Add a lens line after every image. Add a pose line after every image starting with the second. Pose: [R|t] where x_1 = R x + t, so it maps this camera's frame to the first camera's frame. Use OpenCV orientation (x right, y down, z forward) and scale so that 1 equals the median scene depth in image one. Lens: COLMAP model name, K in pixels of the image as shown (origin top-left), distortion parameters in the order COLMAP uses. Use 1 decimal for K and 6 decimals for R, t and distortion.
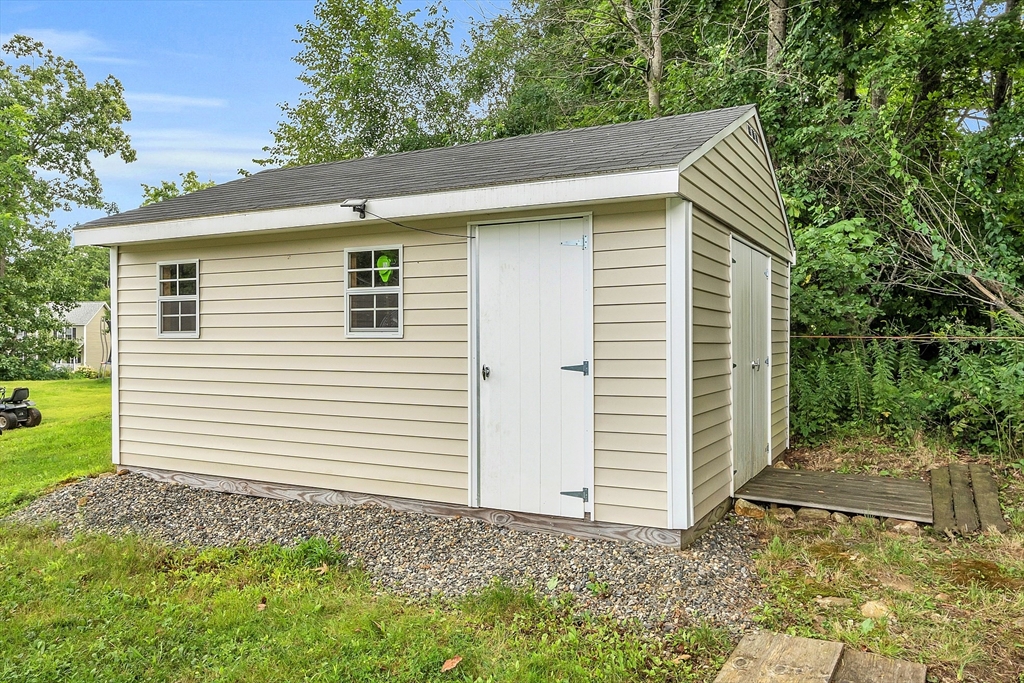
lens RADIAL K [[755.8, 0, 532.5], [0, 755.8, 344.4], [0, 0, 1]] dist [-0.001179, 0.001682]
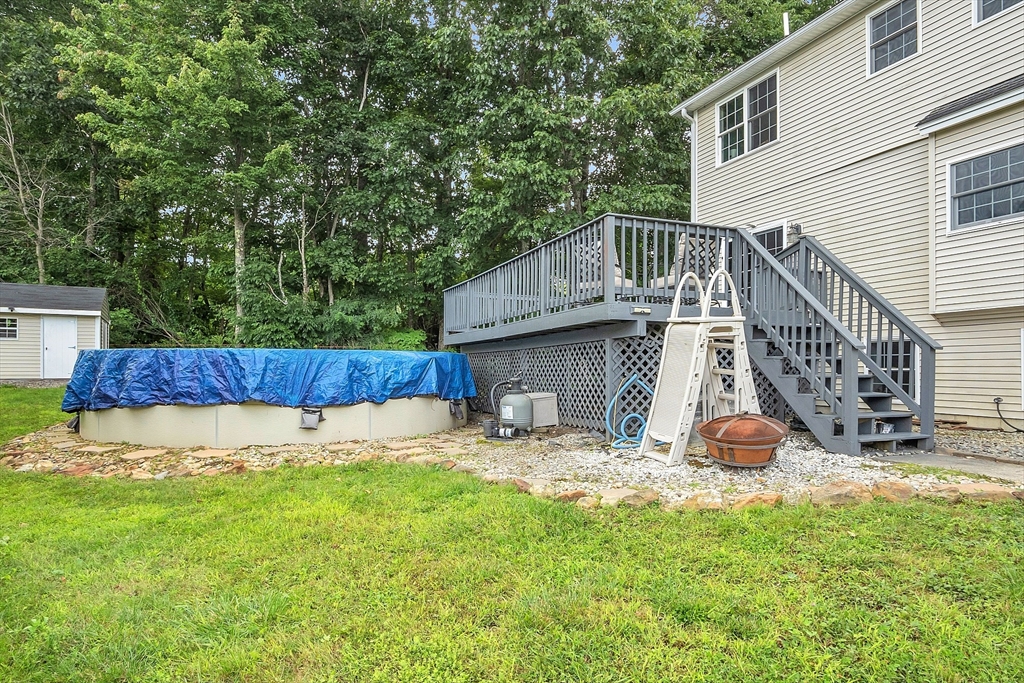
lens RADIAL K [[648.8, 0, 510.4], [0, 648.8, 378.2], [0, 0, 1]] dist [-0.003544, -0.001424]
pose [[0.565197, -0.008992, 0.824907, -1.567385], [-0.003233, 0.999909, 0.013115, 0.143783], [-0.824949, -0.010080, 0.565117, -3.227270]]
